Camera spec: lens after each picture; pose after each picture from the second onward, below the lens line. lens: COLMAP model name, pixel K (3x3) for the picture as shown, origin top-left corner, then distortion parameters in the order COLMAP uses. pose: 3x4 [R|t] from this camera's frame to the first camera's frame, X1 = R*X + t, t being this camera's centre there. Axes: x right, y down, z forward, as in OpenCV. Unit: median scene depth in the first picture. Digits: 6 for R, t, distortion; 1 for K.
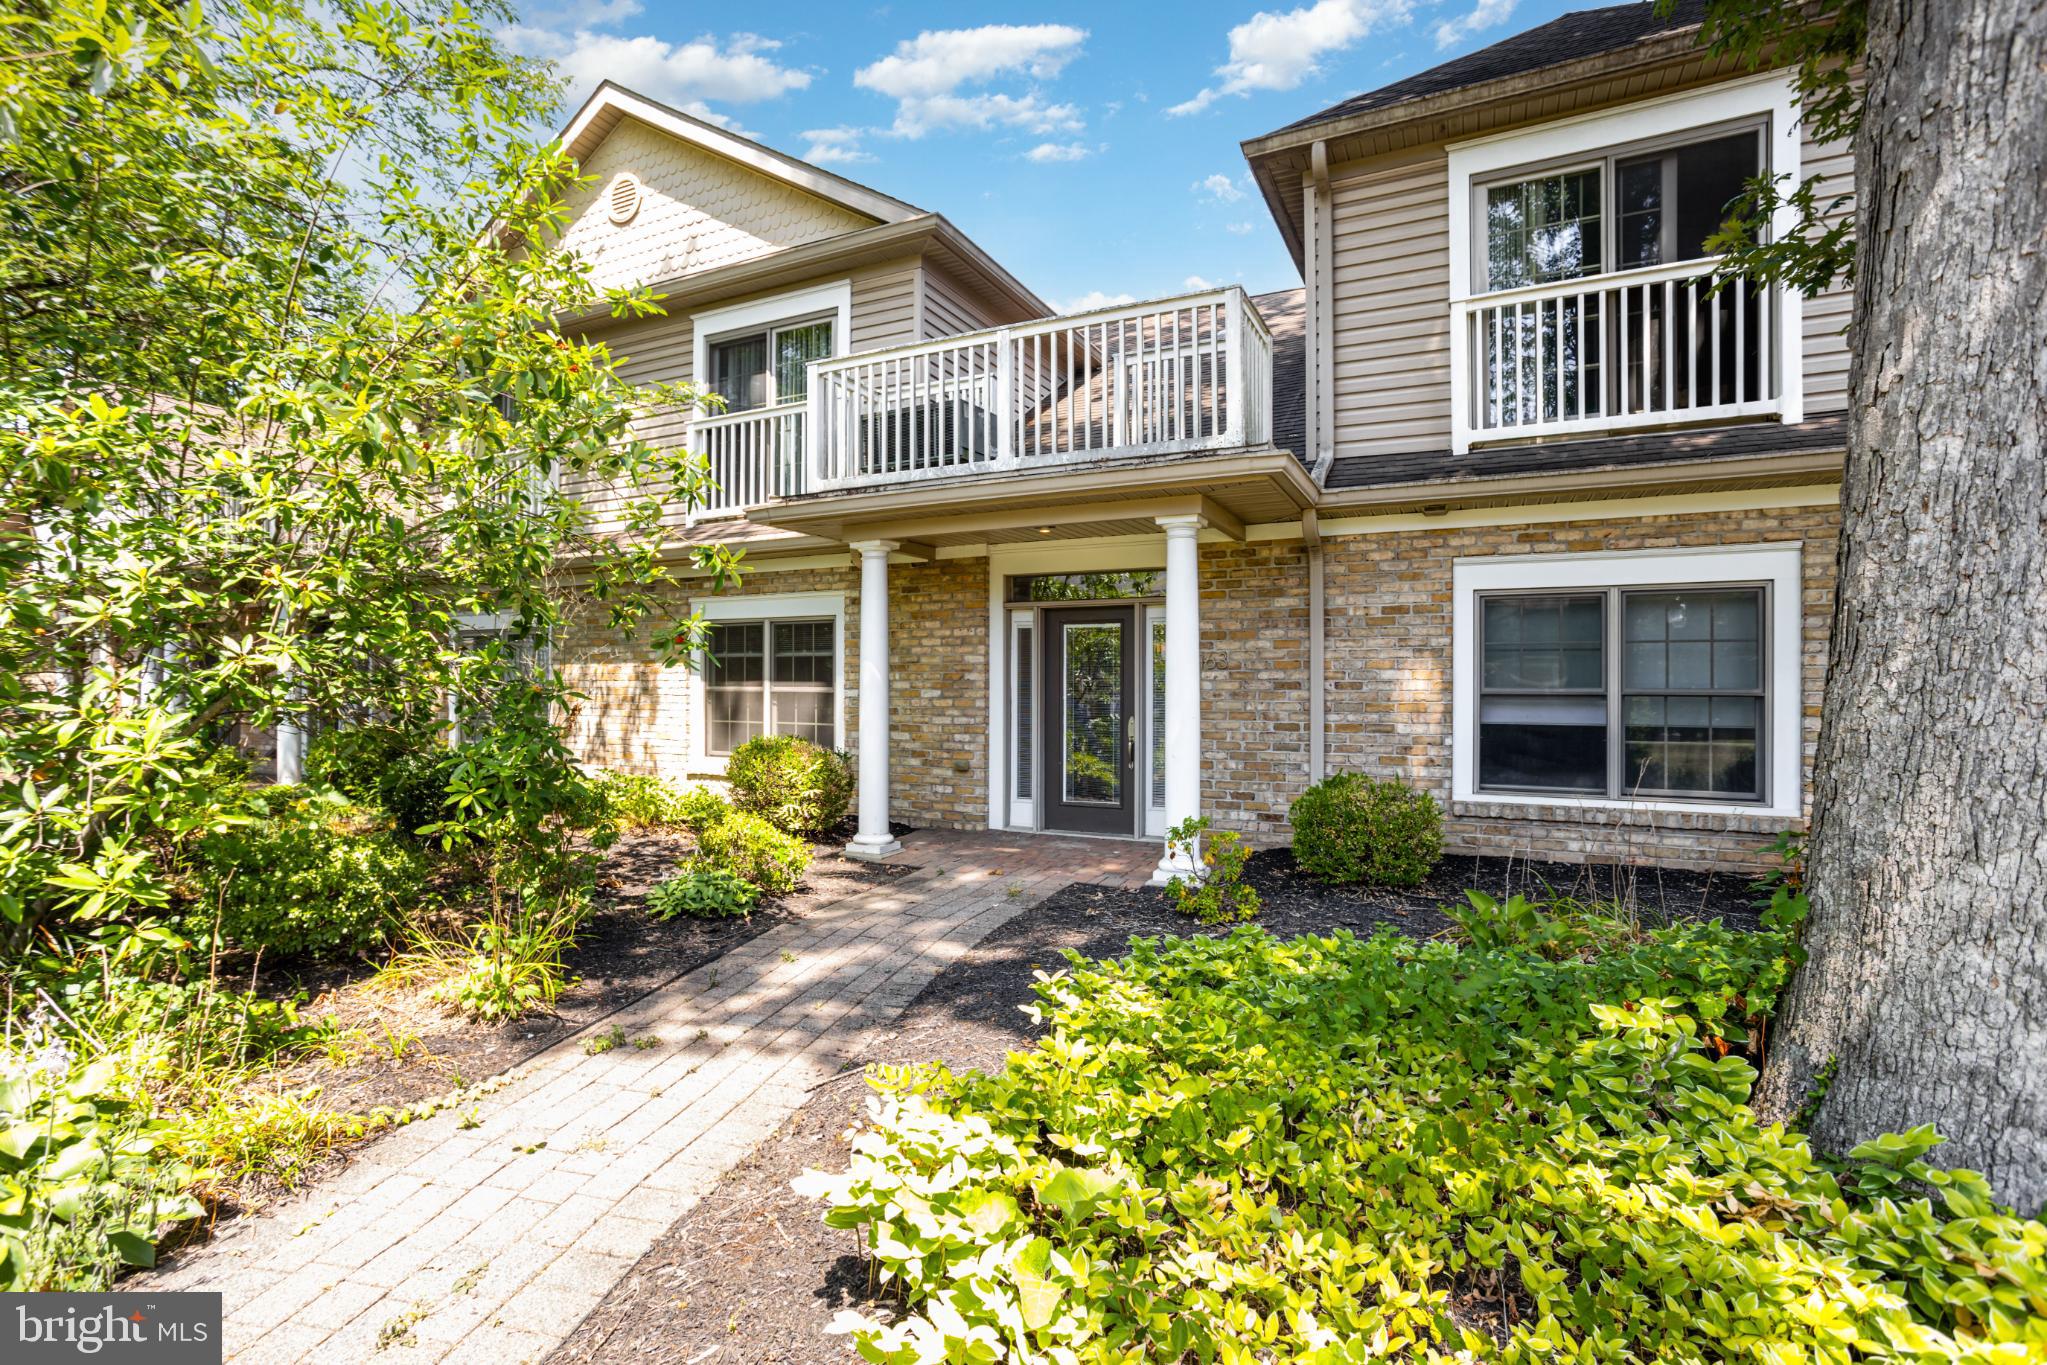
lens RADIAL K [[1002.4, 0, 998.9], [0, 1002.4, 672.9], [0, 0, 1]] dist [-0.047708, 0.031141]
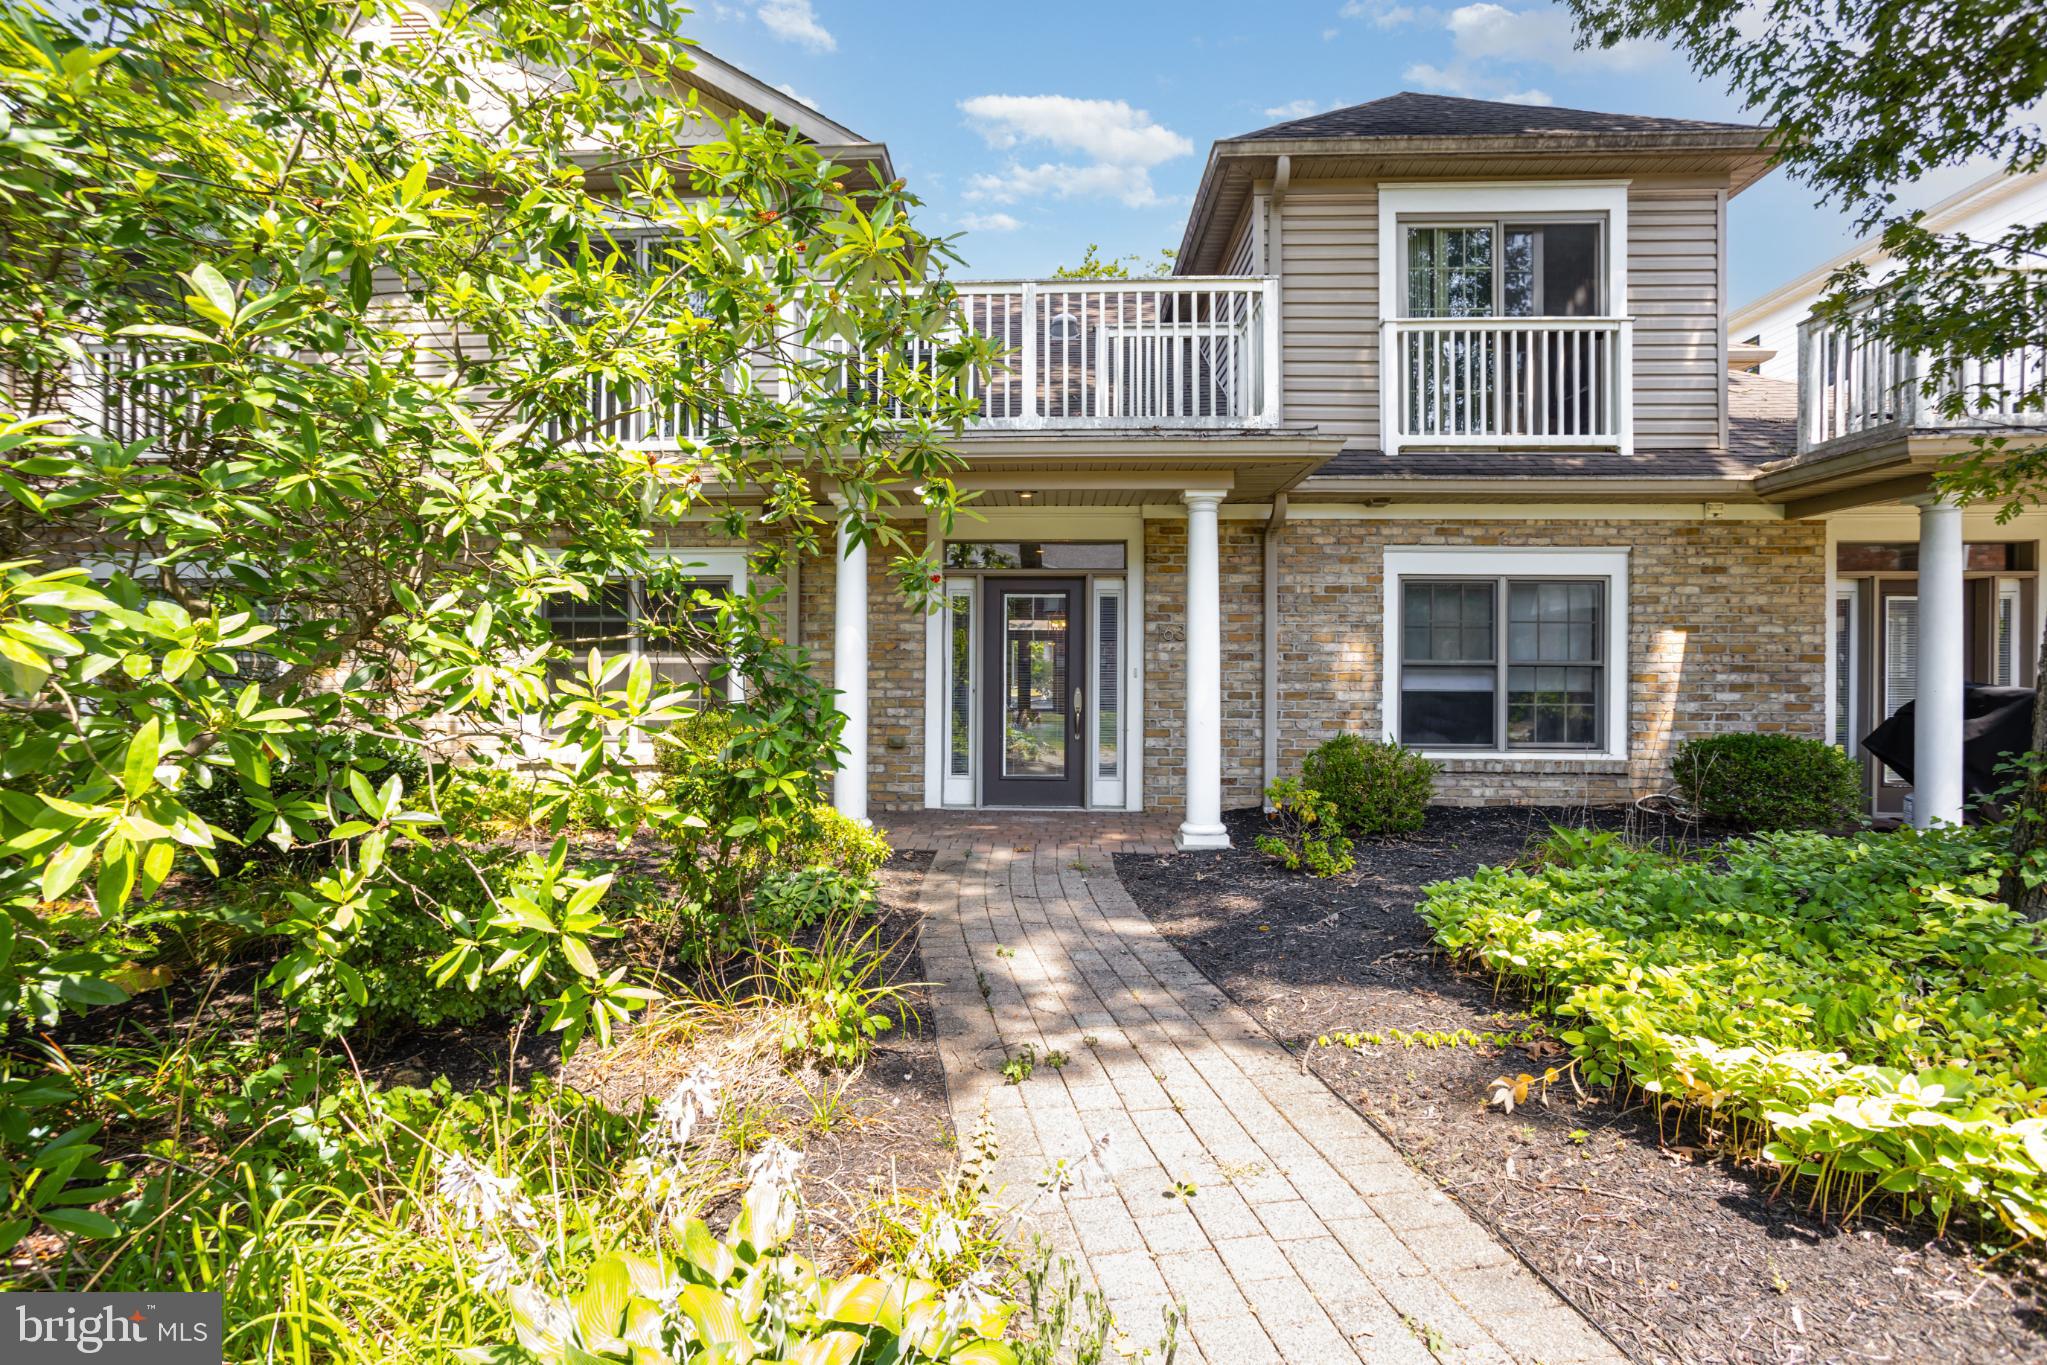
lens RADIAL K [[1000.4, 0, 1020.3], [0, 1000.4, 658.2], [0, 0, 1]] dist [-0.032443, -0.000109]
pose [[0.910091, 0.007976, 0.414332, -0.412695], [-0.007954, 0.999967, -0.001777, 0.019885], [-0.414332, -0.001678, 0.910124, 0.138917]]
